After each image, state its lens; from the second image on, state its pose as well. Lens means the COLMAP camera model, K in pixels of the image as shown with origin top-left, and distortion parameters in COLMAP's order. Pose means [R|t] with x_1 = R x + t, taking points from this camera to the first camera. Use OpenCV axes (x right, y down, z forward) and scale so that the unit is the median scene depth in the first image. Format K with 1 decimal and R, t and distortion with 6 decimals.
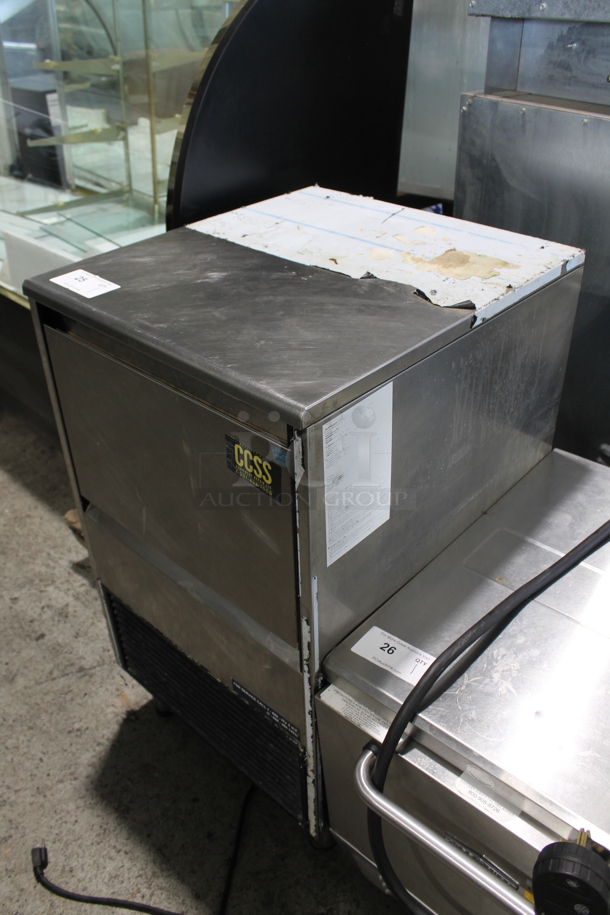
lens RADIAL K [[765.1, 0, 297.2], [0, 765.1, 458.2], [0, 0, 1]] dist [-0.174476, 0.148657]
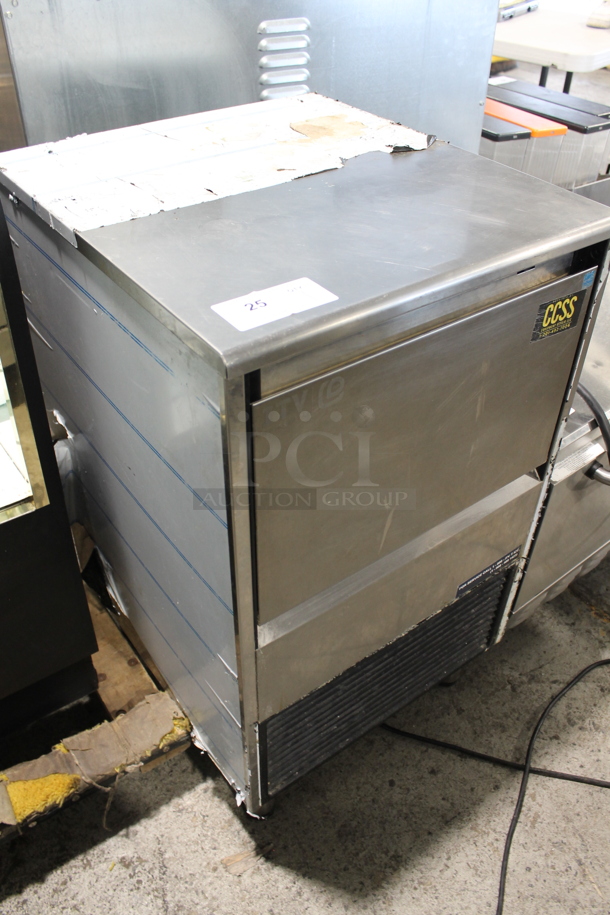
lens RADIAL K [[765.1, 0, 297.2], [0, 765.1, 458.2], [0, 0, 1]] dist [-0.174476, 0.148657]
pose [[0.177981, -0.610576, 0.771699, -0.687721], [0.543343, 0.714812, 0.440253, -0.330038], [-0.820427, 0.340941, 0.458975, 0.585774]]
